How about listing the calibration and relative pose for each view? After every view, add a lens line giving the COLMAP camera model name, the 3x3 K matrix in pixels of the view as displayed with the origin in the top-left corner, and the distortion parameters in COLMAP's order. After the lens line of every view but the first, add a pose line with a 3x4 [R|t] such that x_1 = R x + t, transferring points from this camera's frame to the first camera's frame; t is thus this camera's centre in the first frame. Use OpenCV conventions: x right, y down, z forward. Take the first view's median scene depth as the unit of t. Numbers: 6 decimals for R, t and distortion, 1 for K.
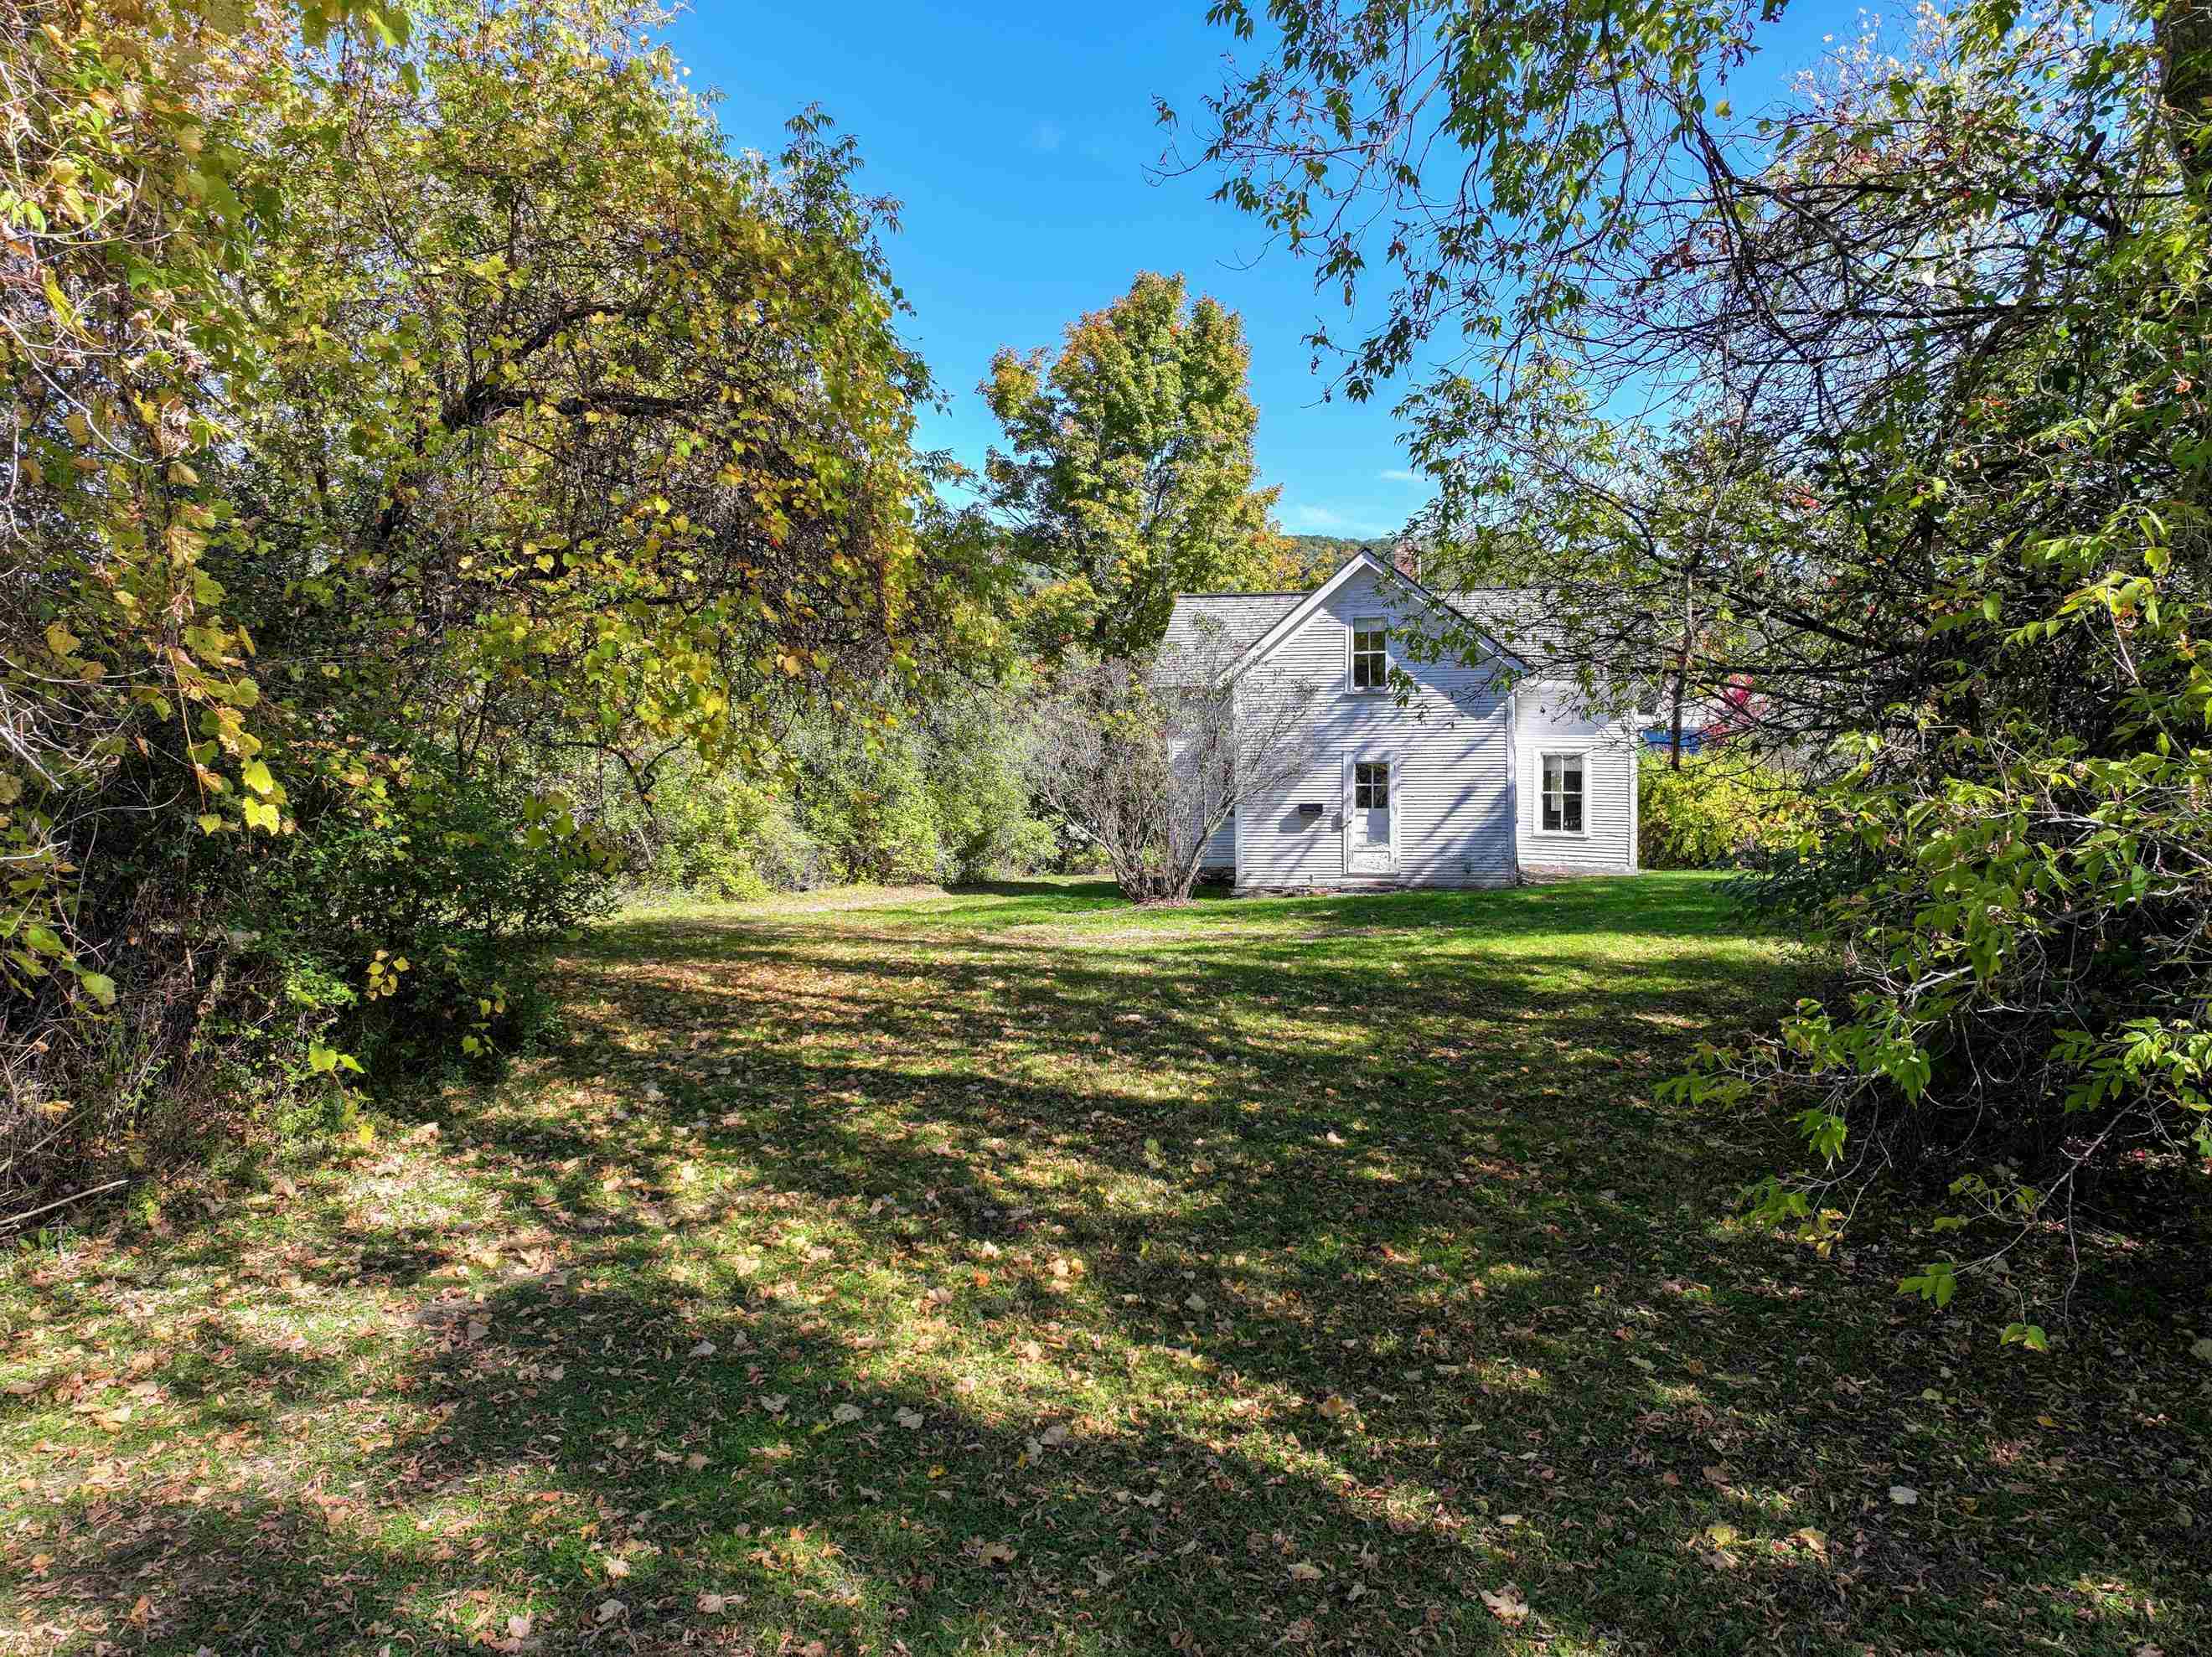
lens RADIAL K [[1556.6, 0, 1117.1], [0, 1556.6, 823.4], [0, 0, 1]] dist [0.006038, 0.001613]
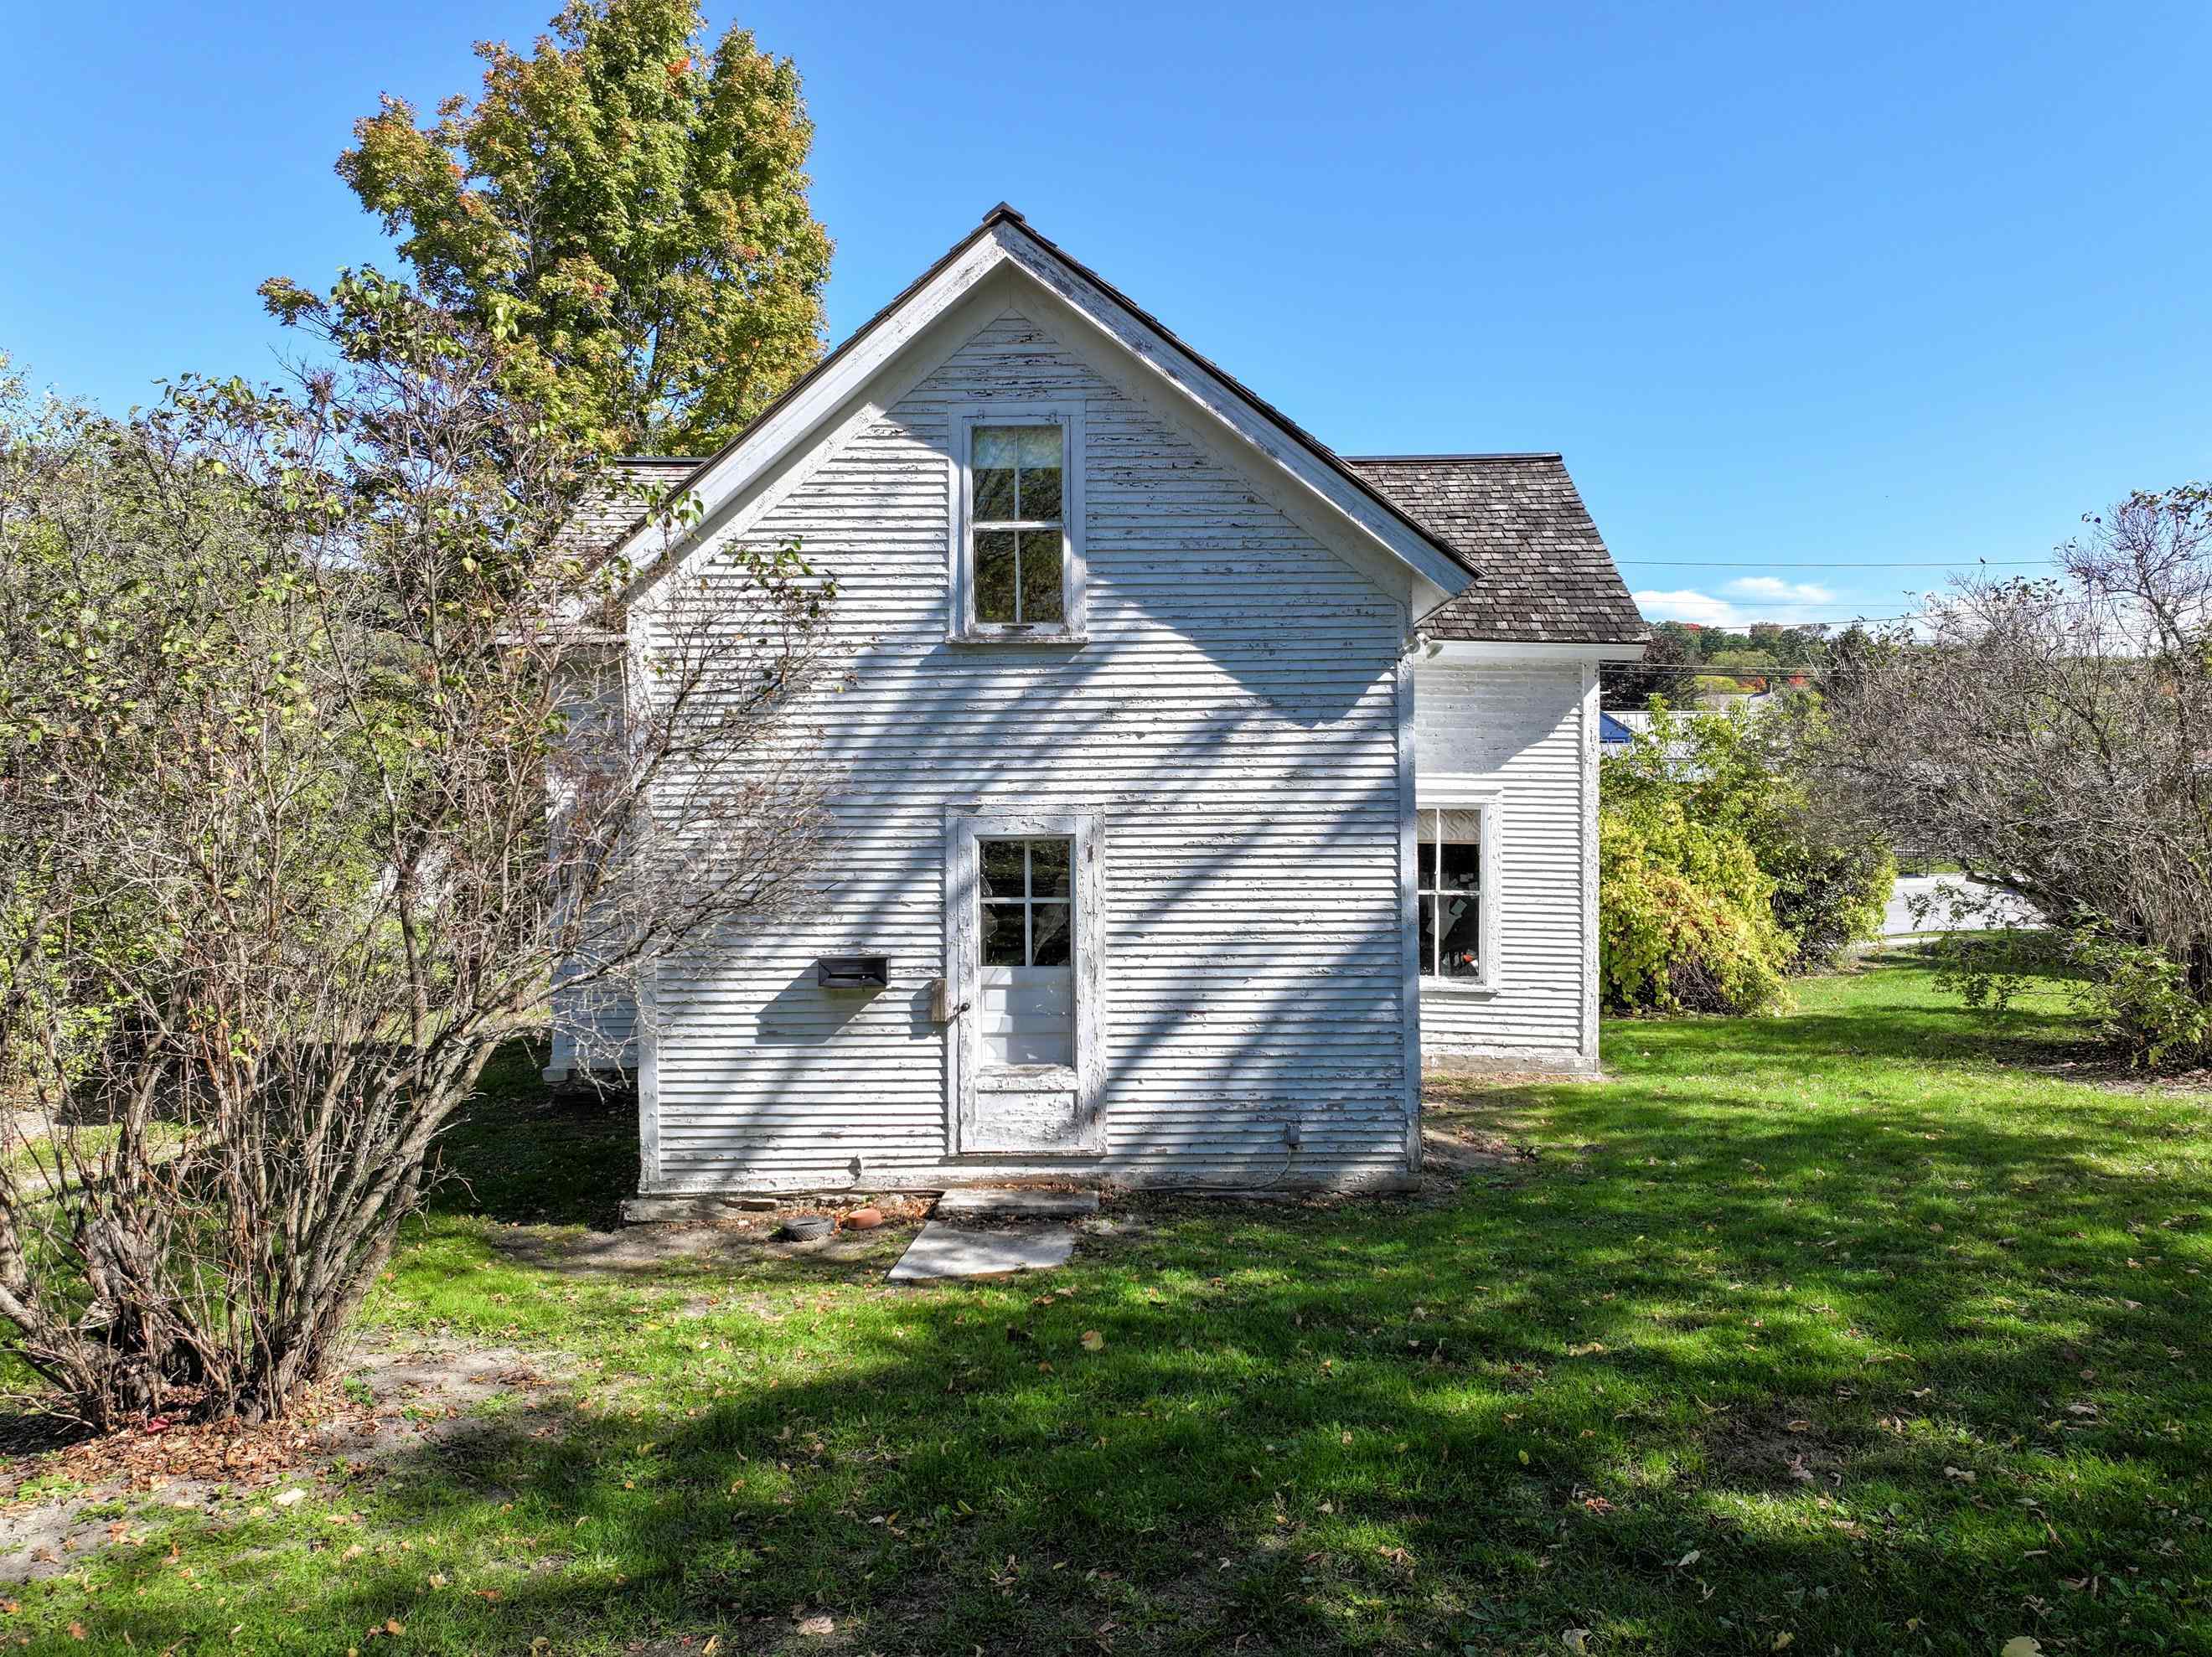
lens RADIAL K [[1556.6, 0, 1117.1], [0, 1556.6, 823.4], [0, 0, 1]] dist [0.006038, 0.001613]
pose [[0.973862, -0.002537, 0.227128, 0.065931], [0.007469, 0.999755, -0.020856, -0.022064], [-0.227019, 0.022007, 0.973642, 0.414330]]
